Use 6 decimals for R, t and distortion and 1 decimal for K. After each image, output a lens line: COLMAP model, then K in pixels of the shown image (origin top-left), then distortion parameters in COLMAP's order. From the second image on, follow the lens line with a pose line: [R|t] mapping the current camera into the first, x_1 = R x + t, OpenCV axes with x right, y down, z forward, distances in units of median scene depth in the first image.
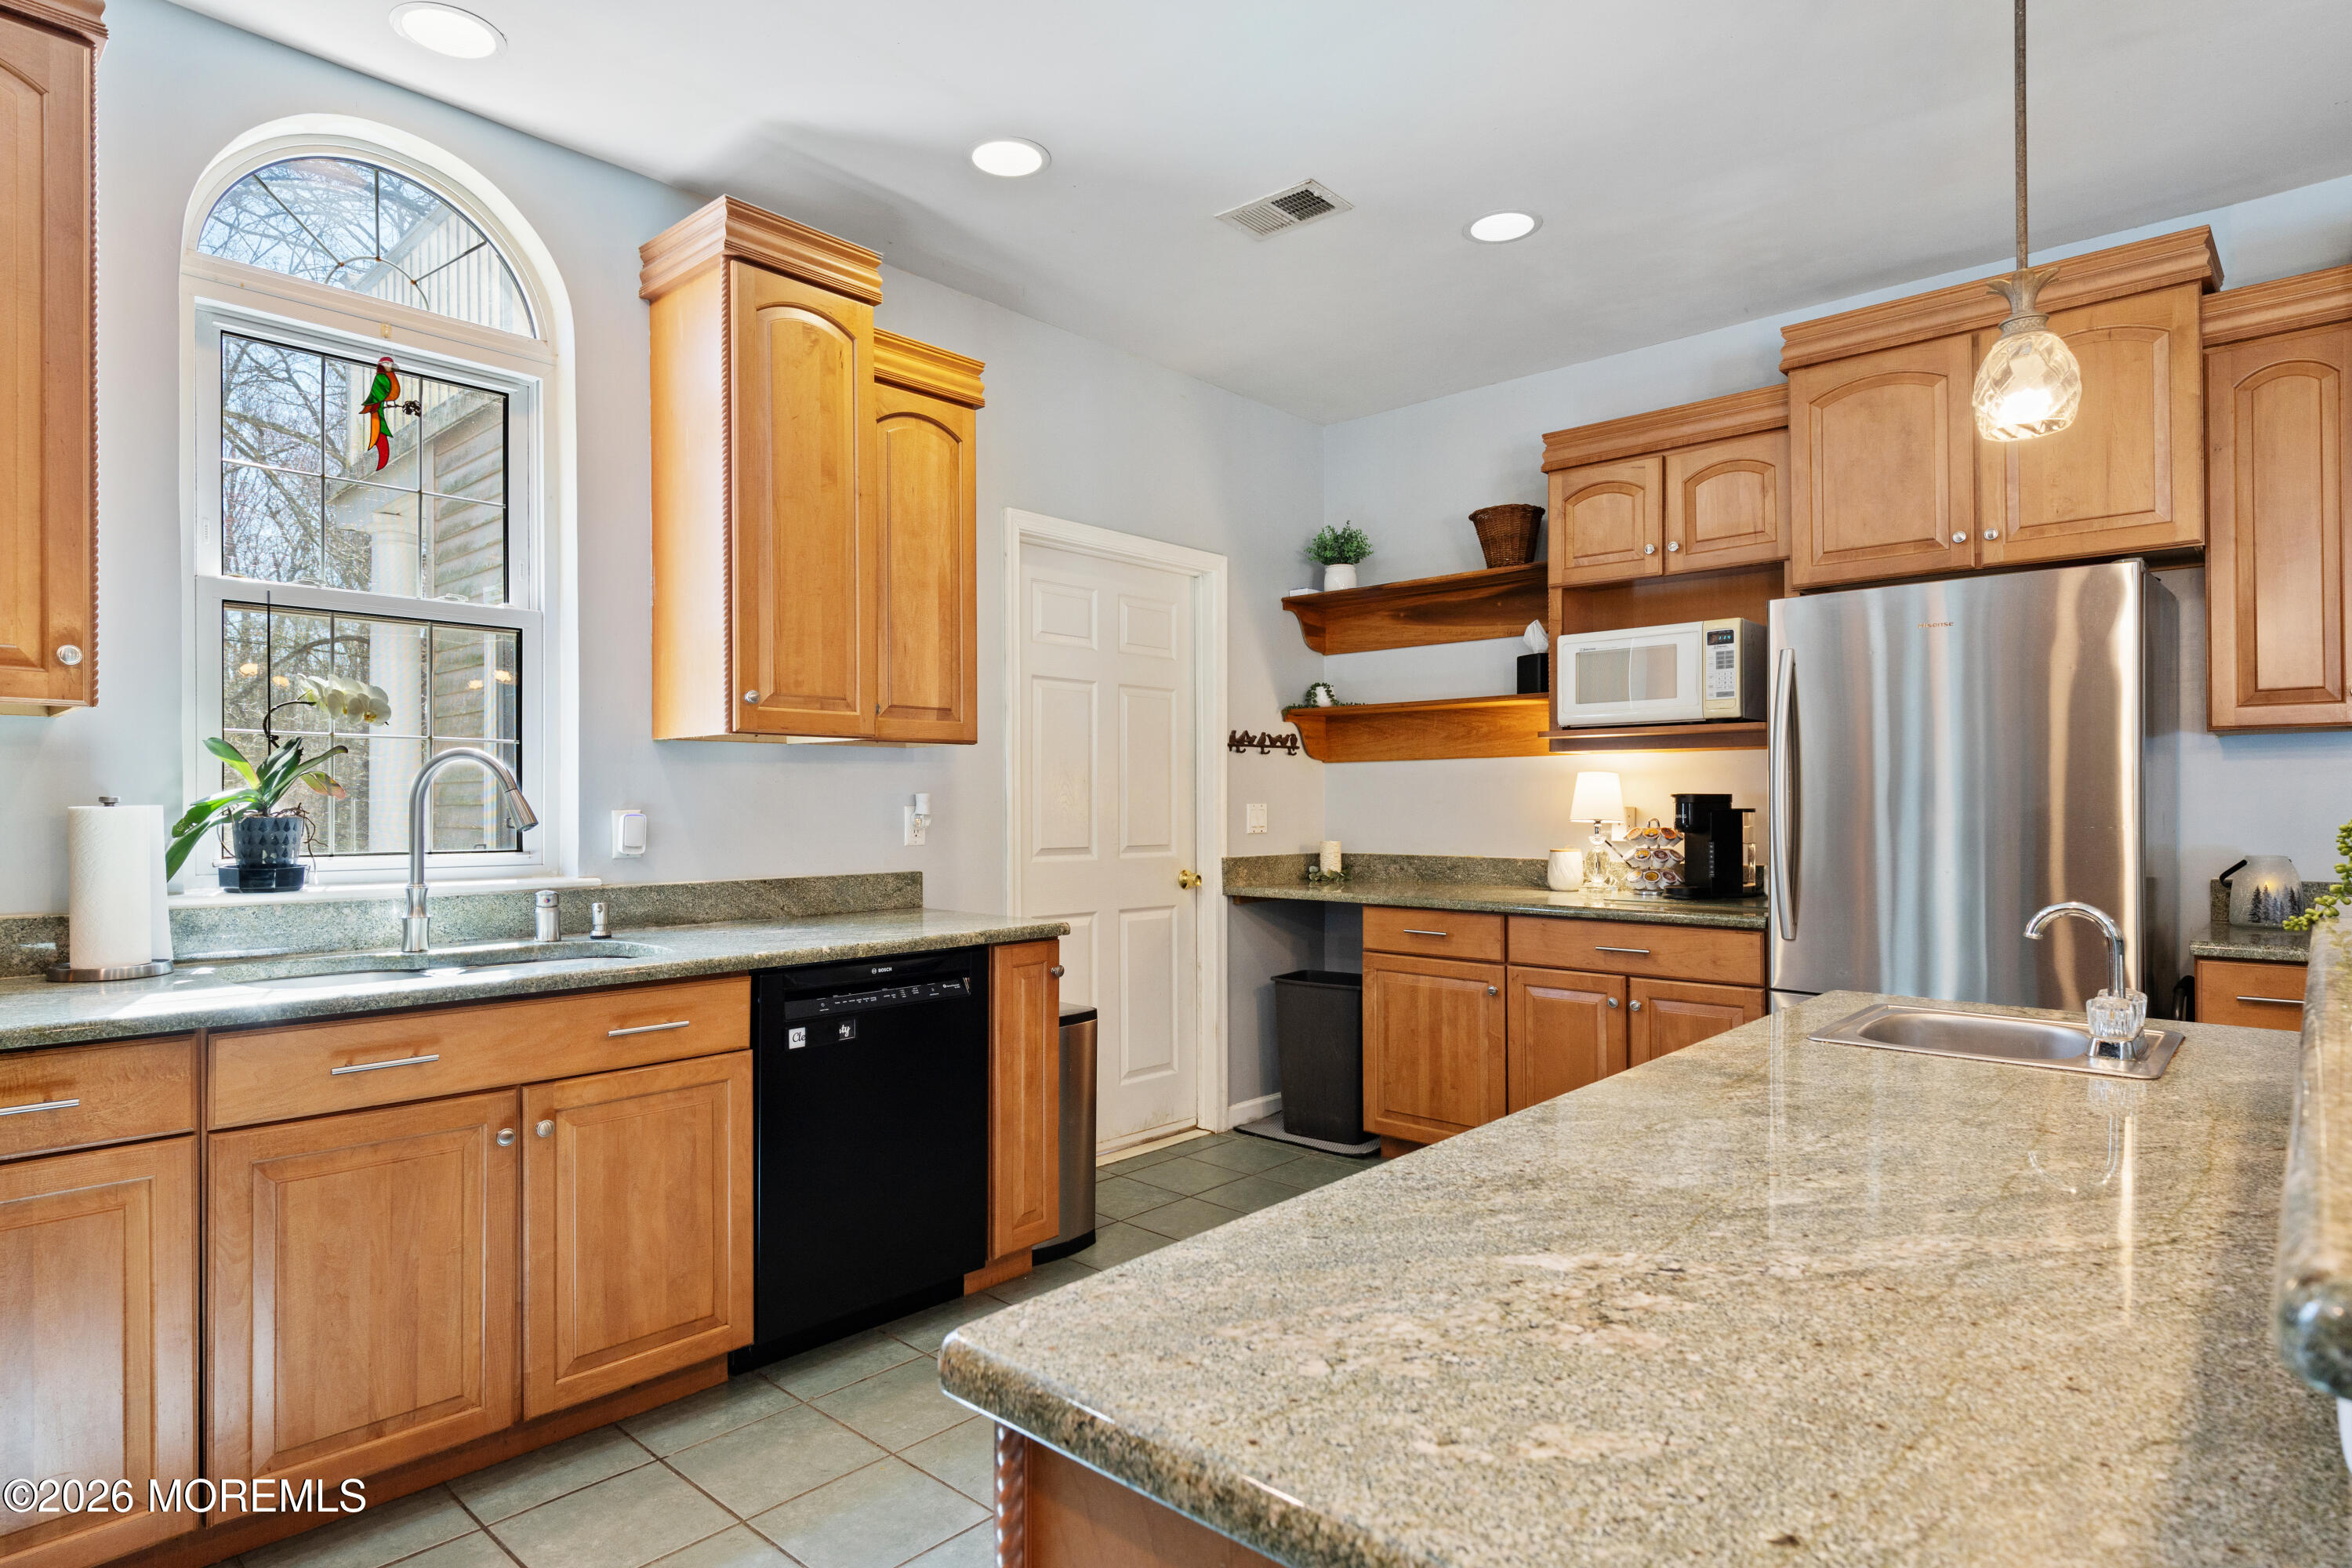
lens RADIAL K [[1255.1, 0, 1176.0], [0, 1255.1, 784.0], [0, 0, 1]] dist [-0.013043, -0.000308]
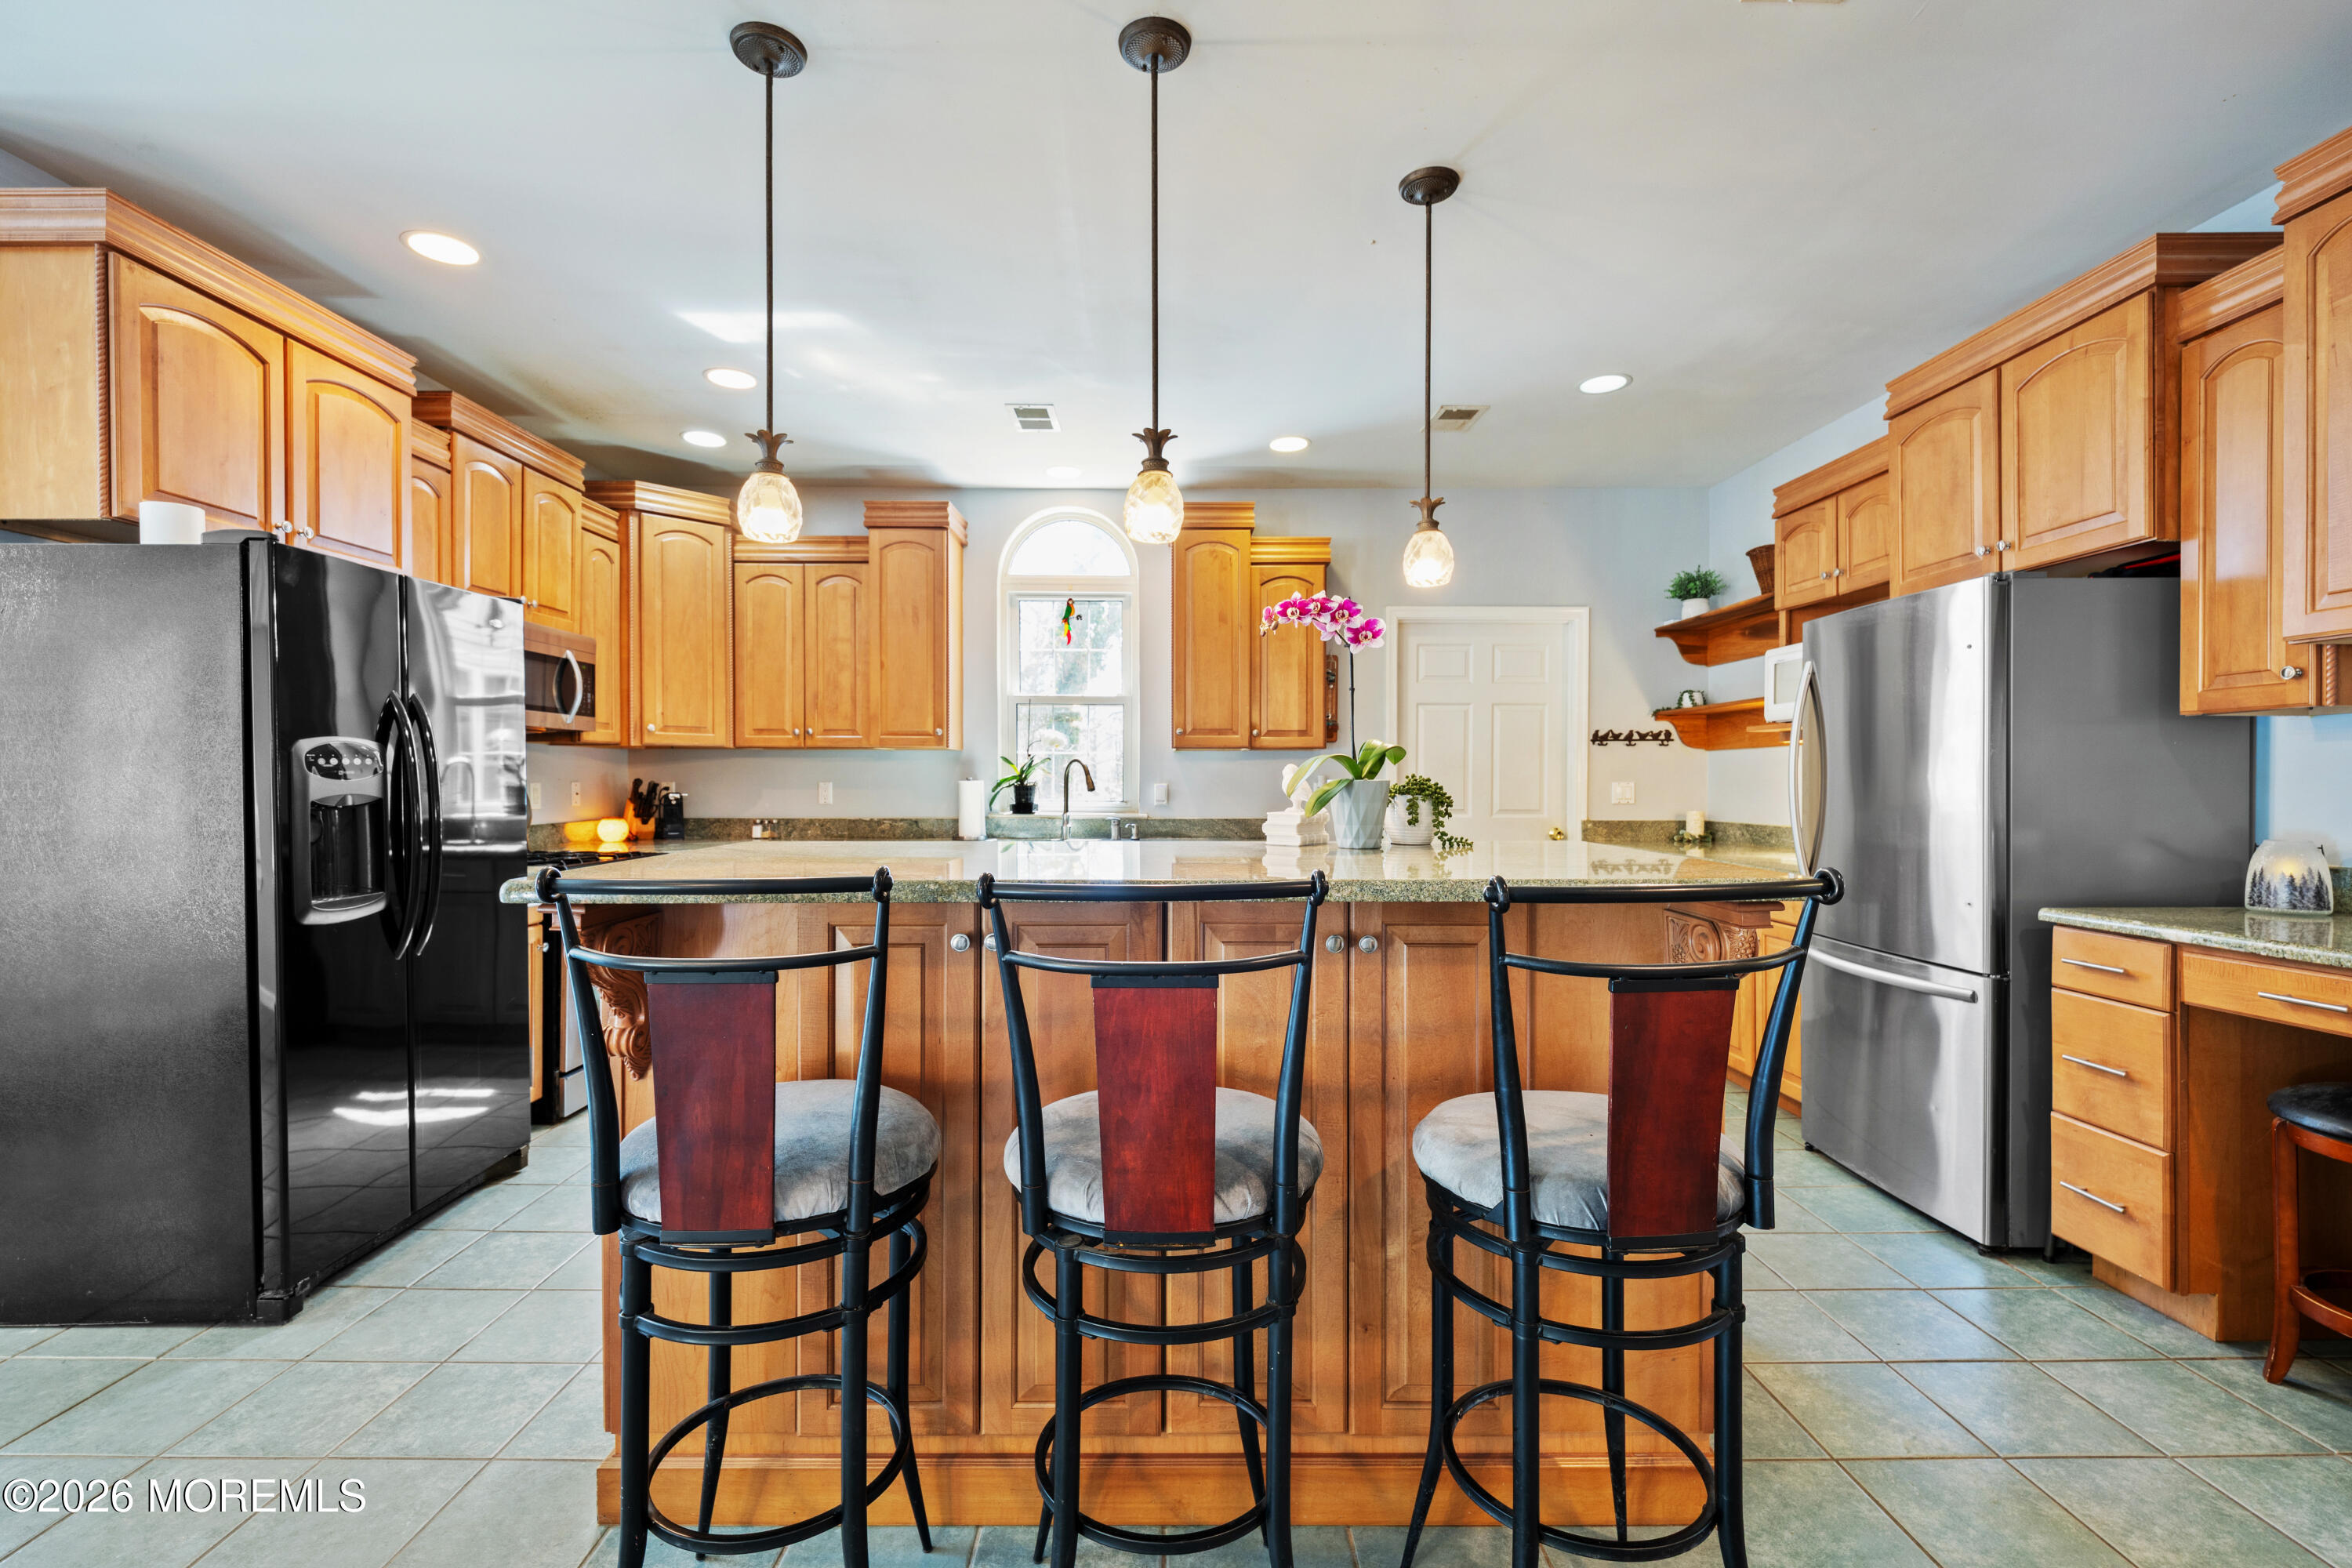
lens RADIAL K [[1036.4, 0, 1176.0], [0, 1036.4, 784.0], [0, 0, 1]] dist [0.001120, 0.000098]
pose [[0.673463, 0.006807, -0.739189, 0.686136], [0.007663, 0.999840, 0.016189, -0.005398], [0.739181, -0.016567, 0.673303, -0.150669]]
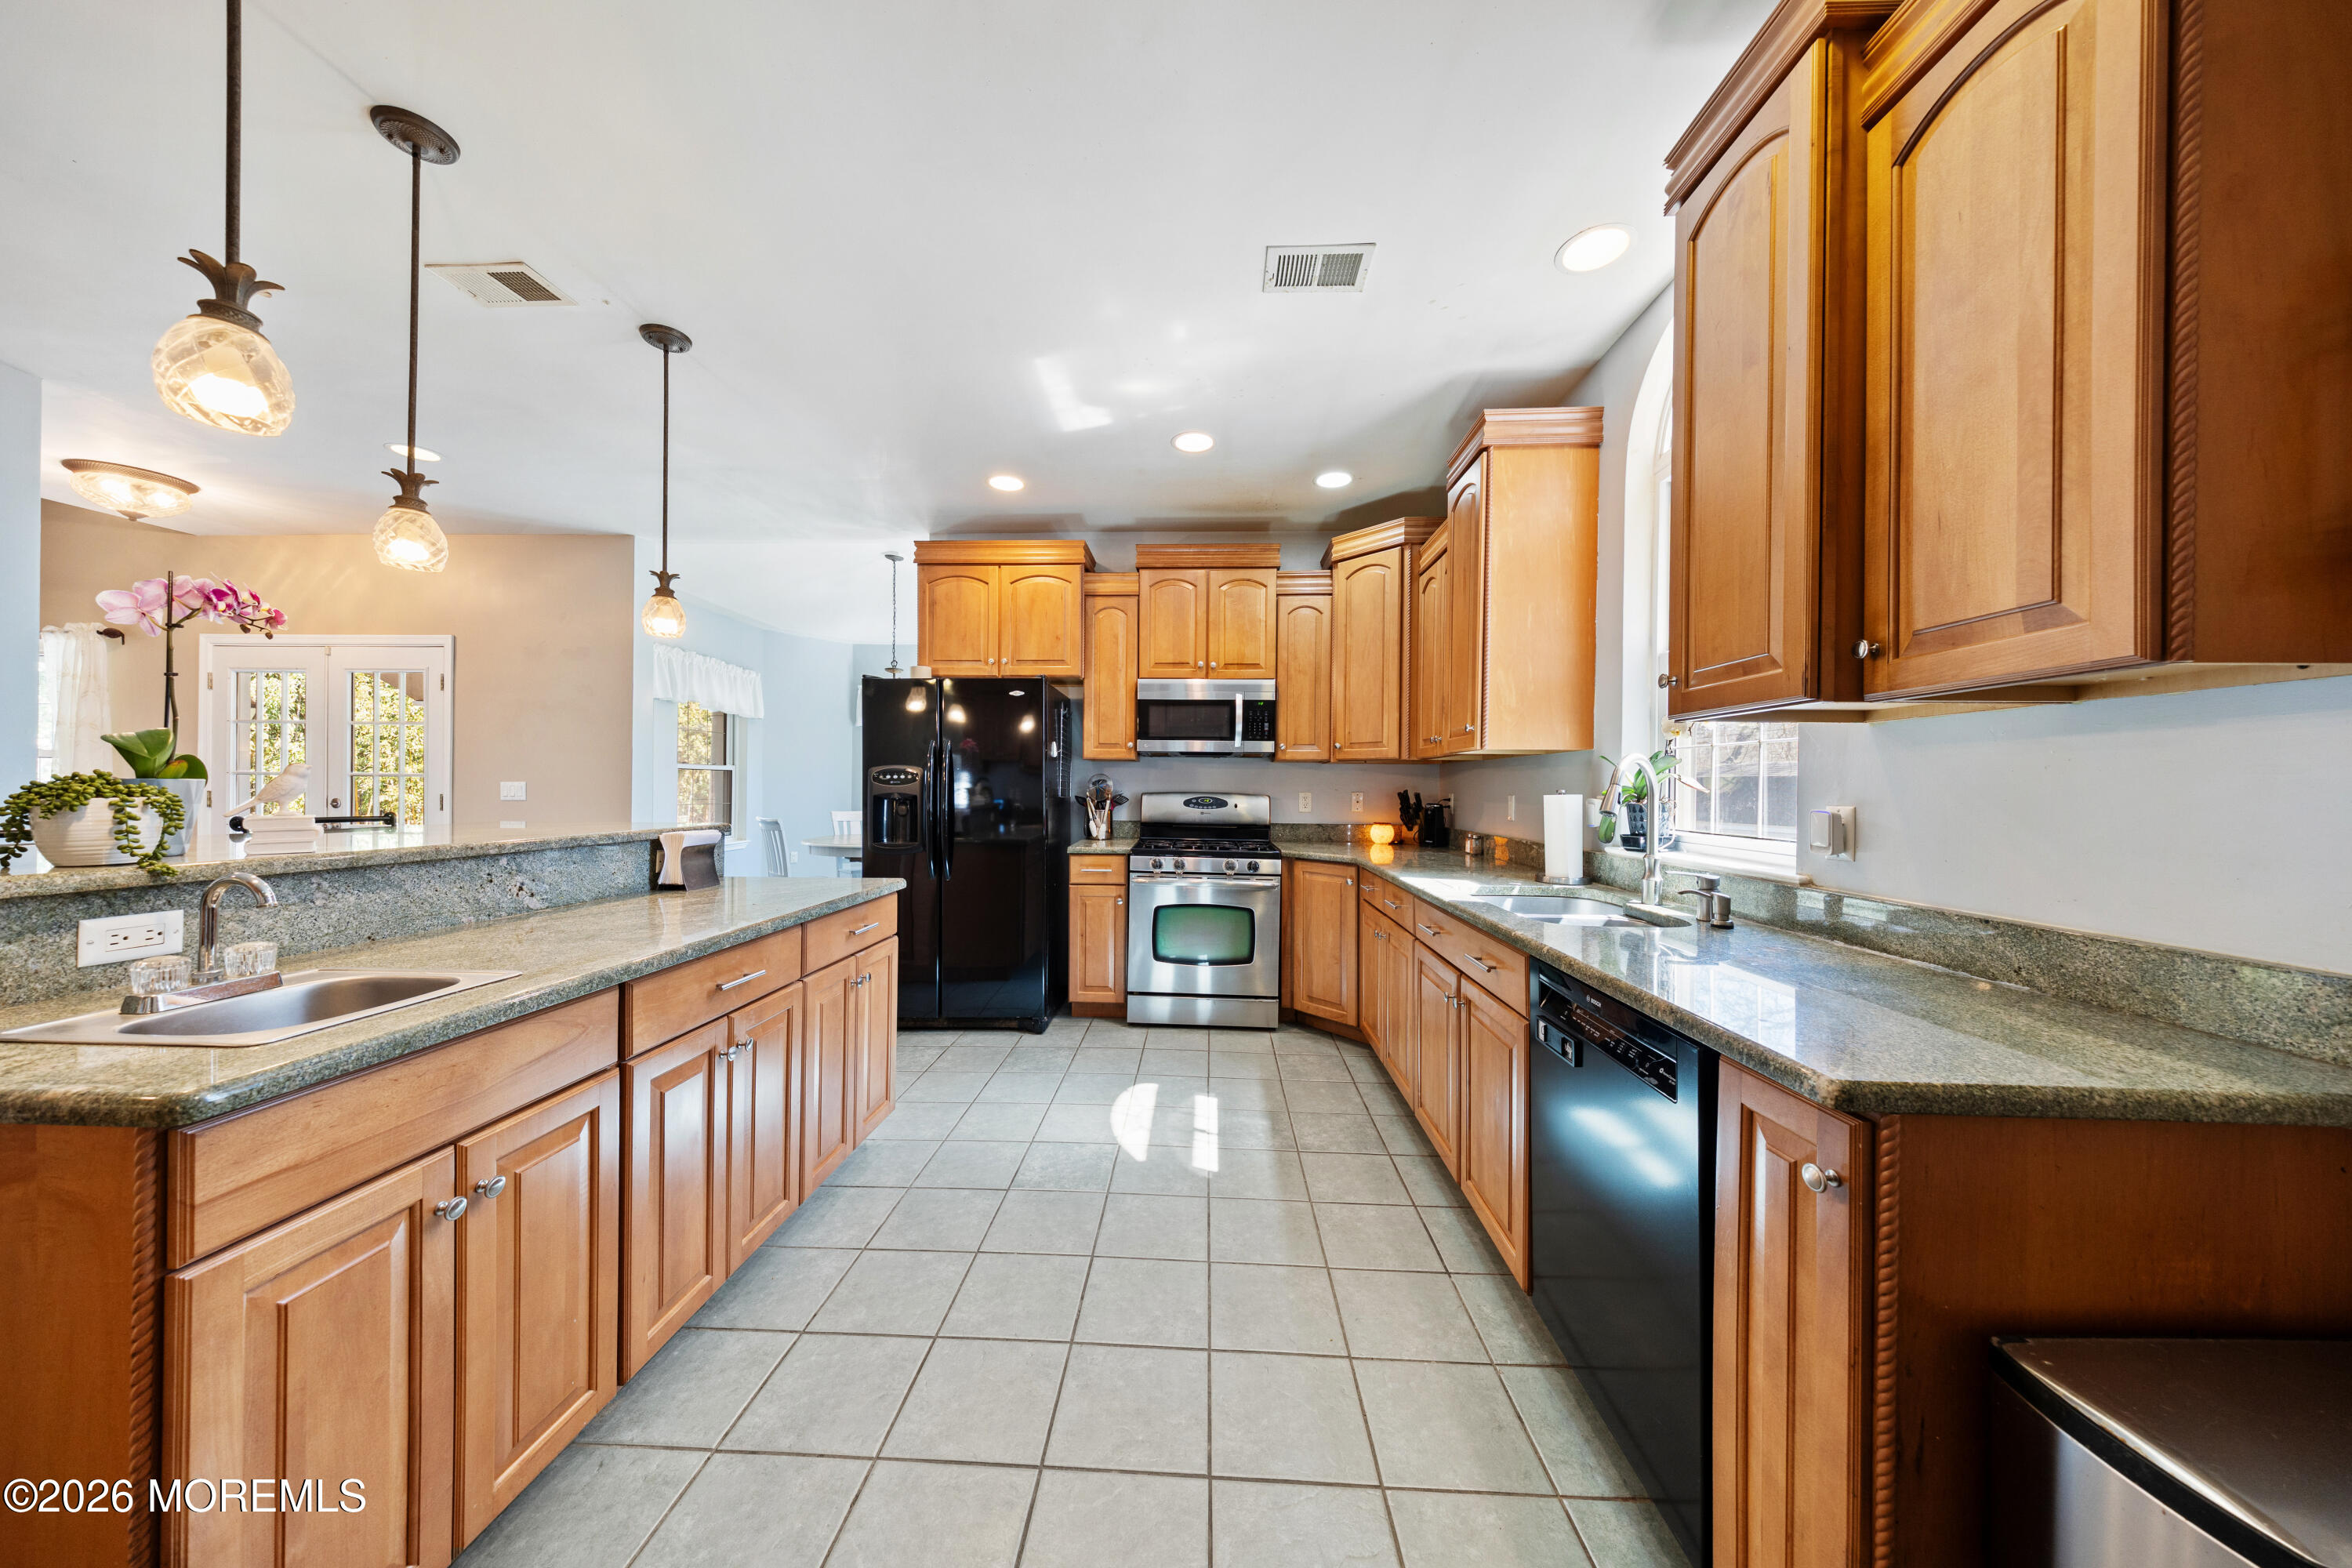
lens RADIAL K [[746.1, 0, 1176.0], [0, 746.1, 784.0], [0, 0, 1]] dist [0.000138, -0.000008]
pose [[-0.776667, -0.009860, -0.629834, 0.199086], [-0.001480, 0.999903, -0.013828, 0.009904], [0.629910, -0.009807, -0.776606, 0.832882]]
